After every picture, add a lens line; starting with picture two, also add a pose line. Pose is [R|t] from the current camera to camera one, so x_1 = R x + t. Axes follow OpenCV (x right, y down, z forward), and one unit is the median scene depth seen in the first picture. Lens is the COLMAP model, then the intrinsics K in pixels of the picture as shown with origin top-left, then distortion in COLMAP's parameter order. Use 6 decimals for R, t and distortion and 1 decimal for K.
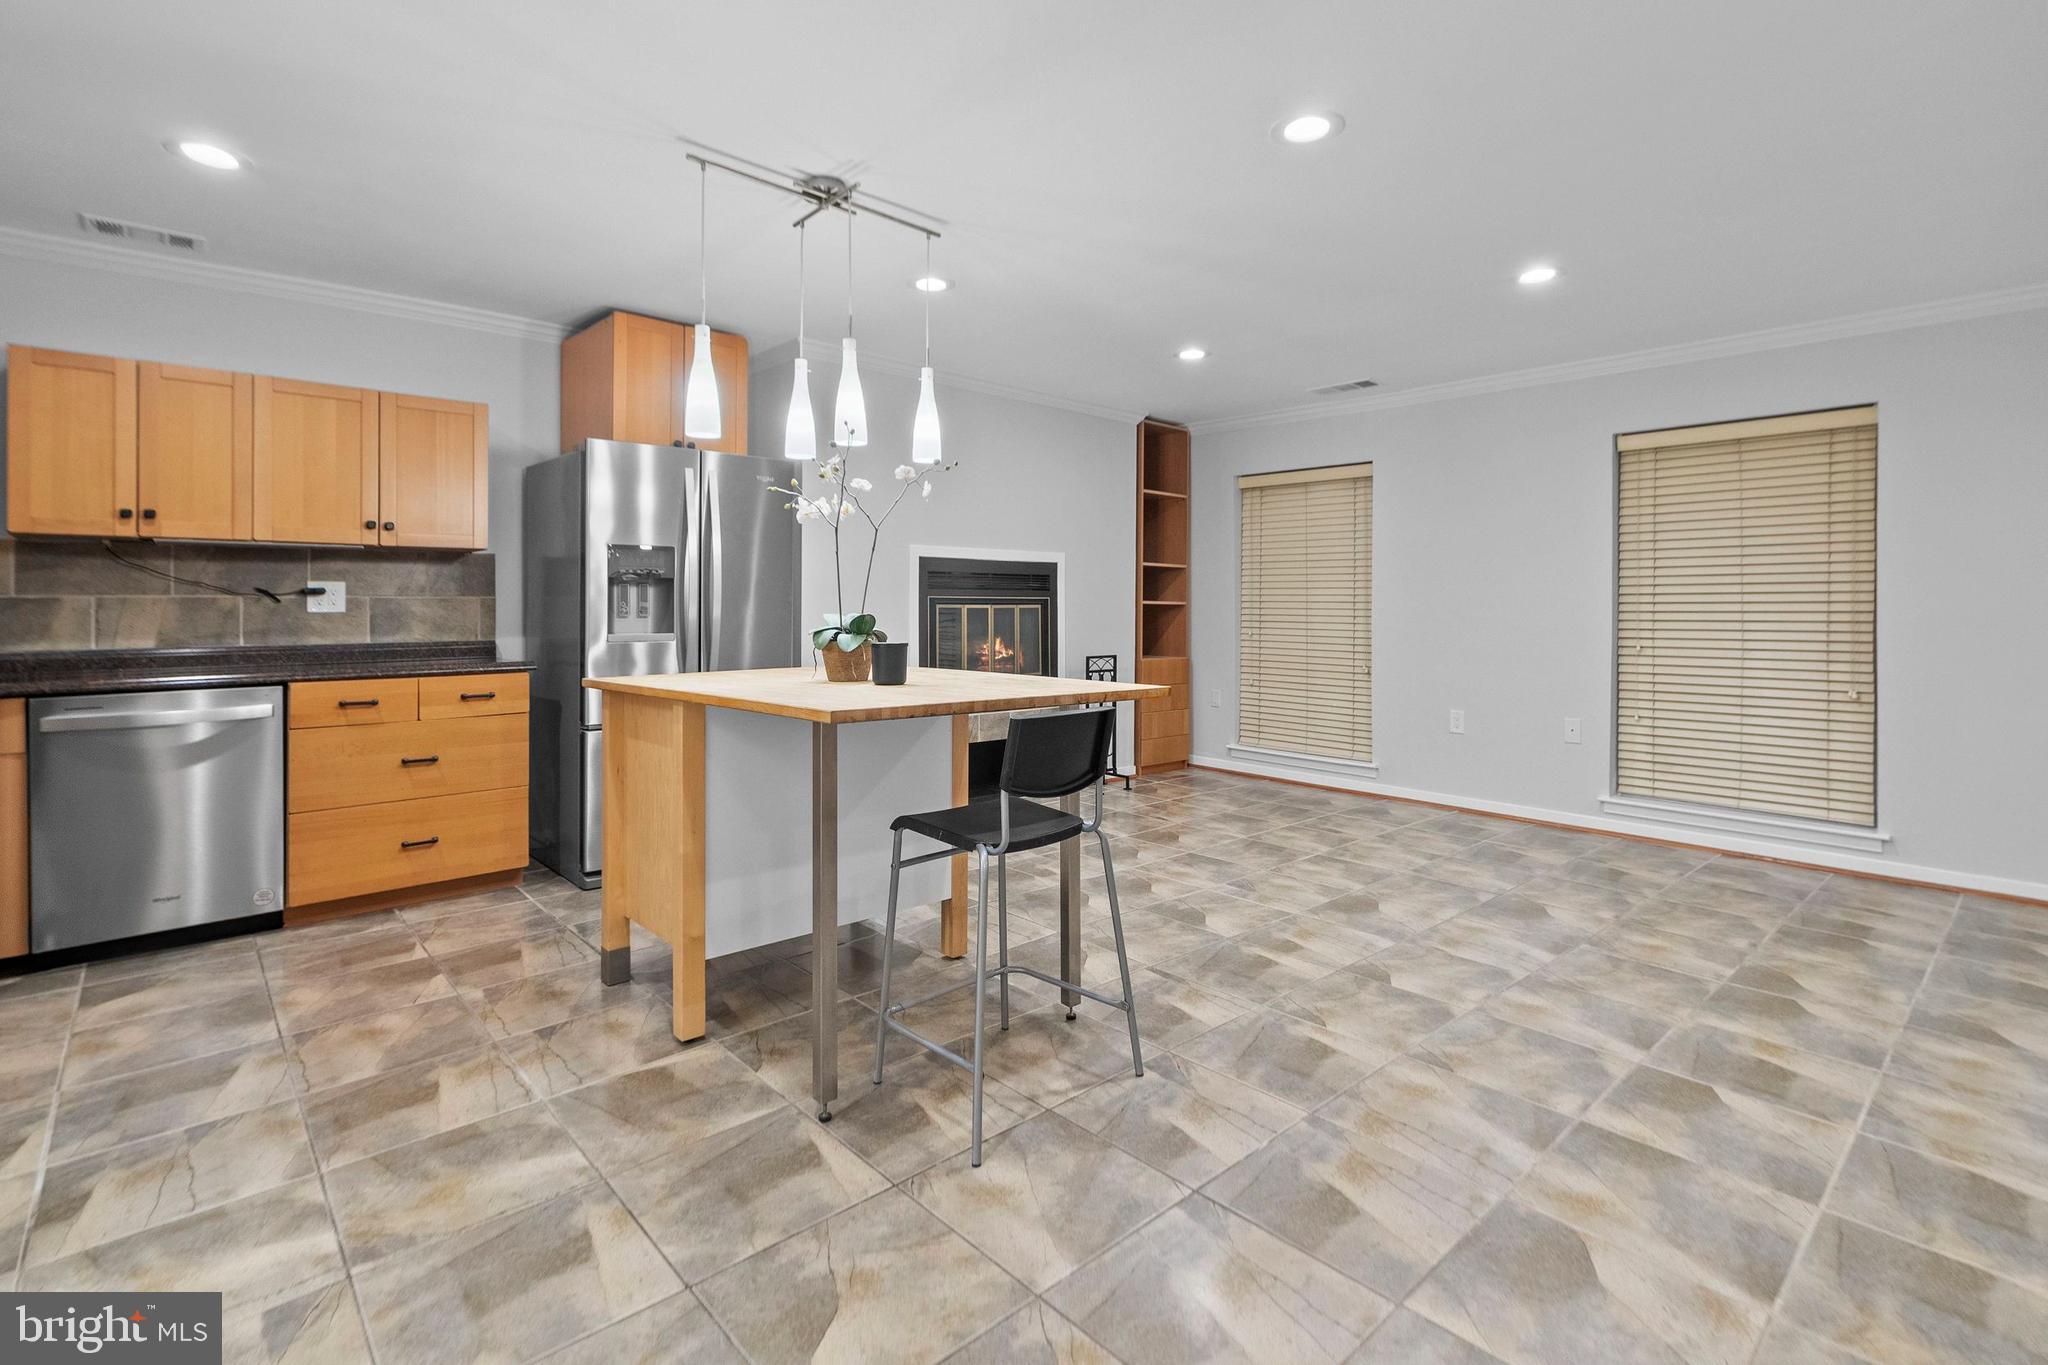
lens RADIAL K [[950.2, 0, 1036.6], [0, 950.2, 611.1], [0, 0, 1]] dist [0.002706, 0.000200]
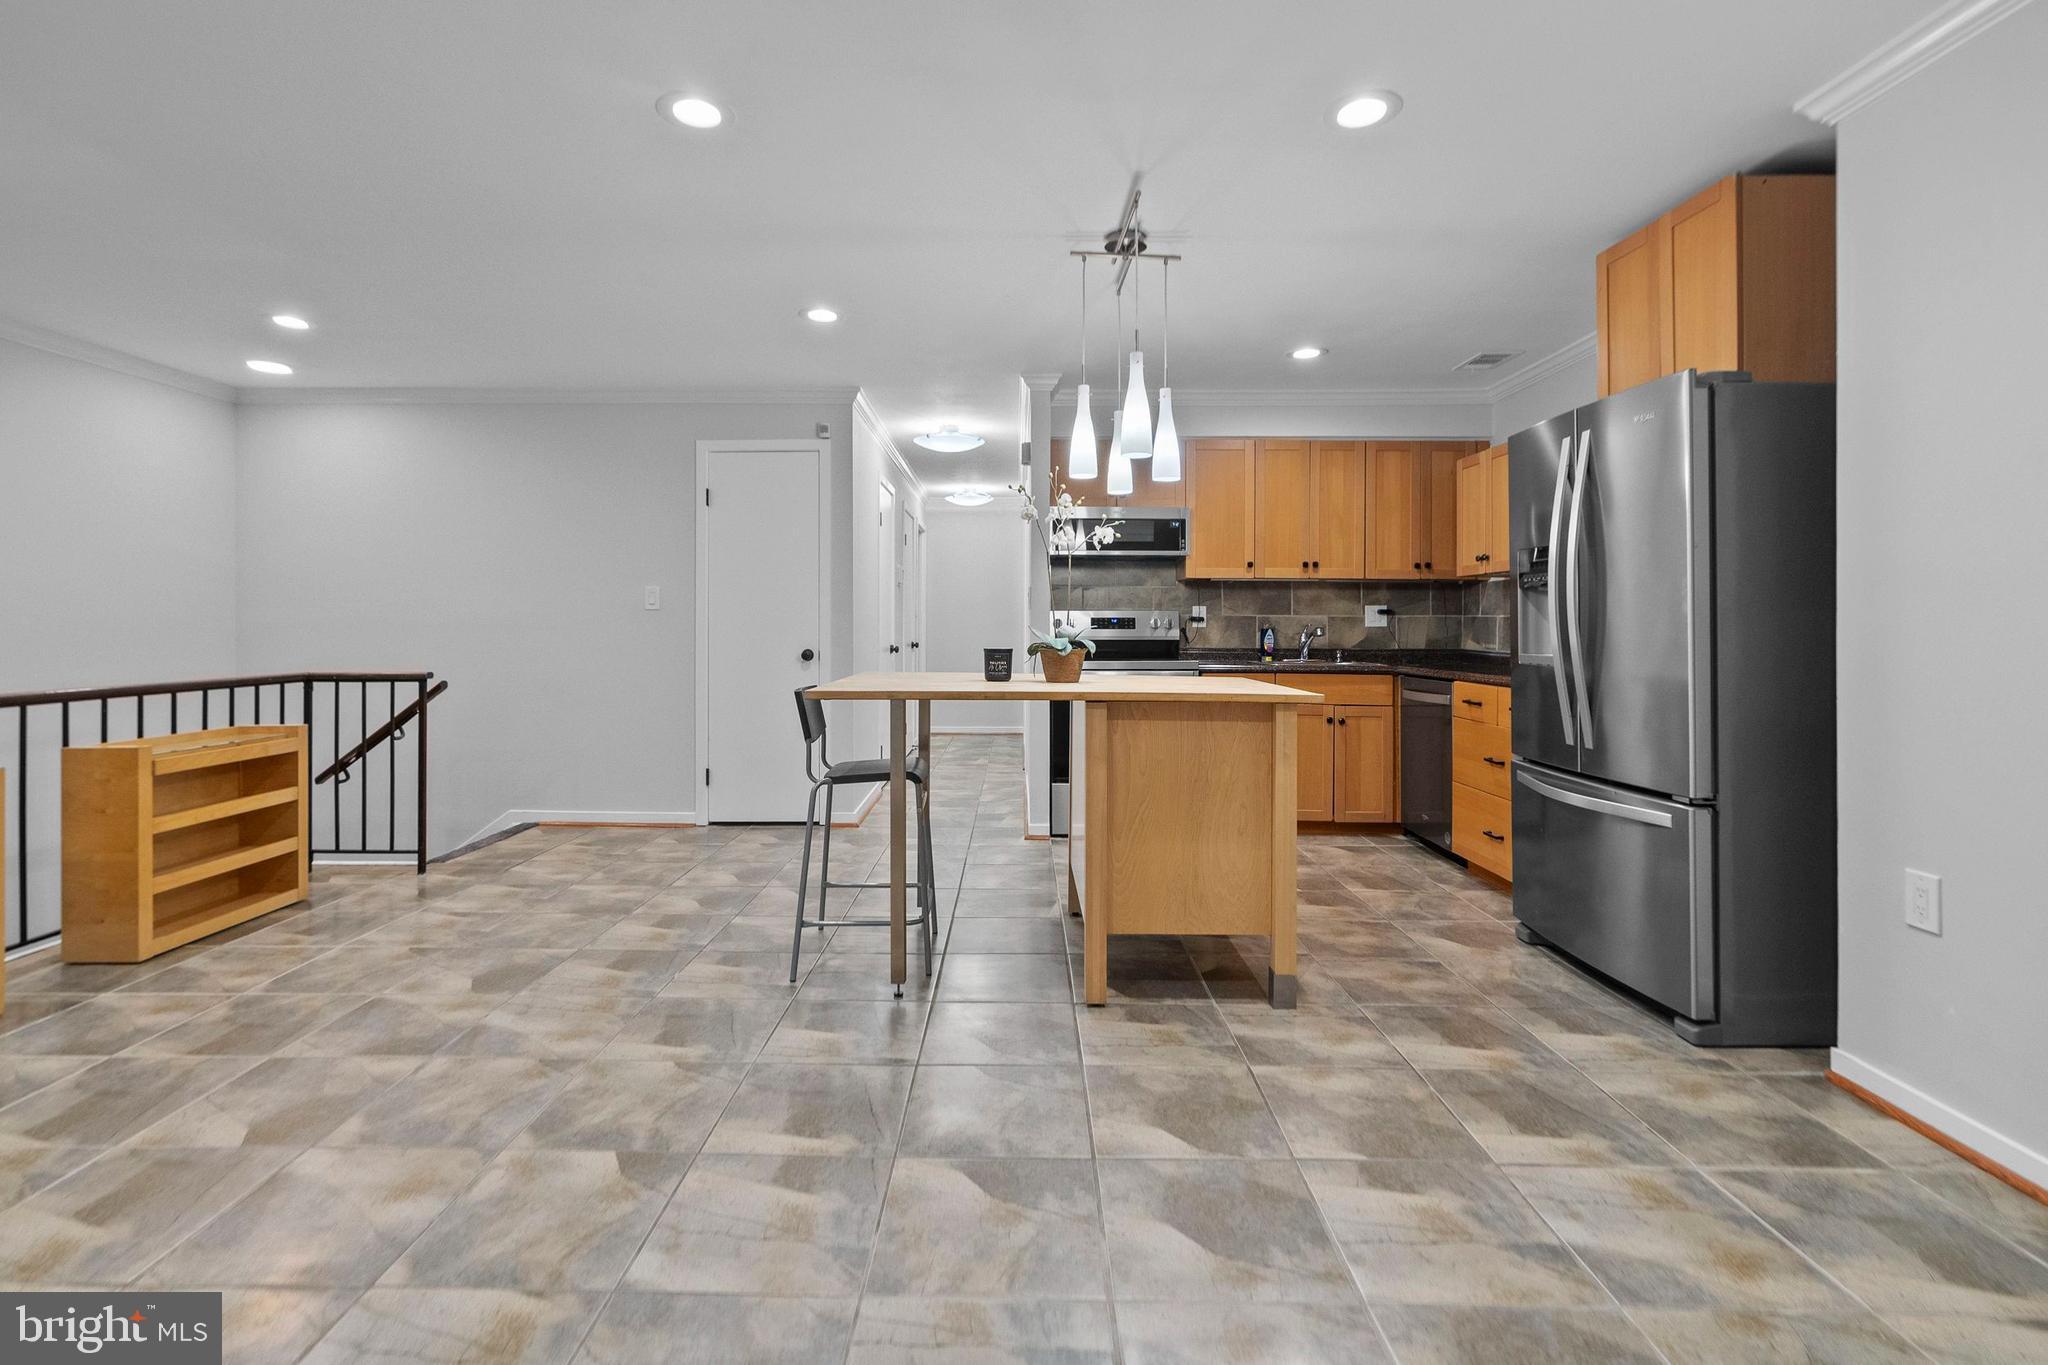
lens RADIAL K [[950.2, 0, 1022.9], [0, 950.2, 630.4], [0, 0, 1]] dist [0.002706, 0.000200]
pose [[-0.673616, -0.002282, -0.739078, 0.815772], [-0.002021, 0.999997, -0.001245, 0.009970], [0.739079, 0.000654, -0.673619, 2.003777]]
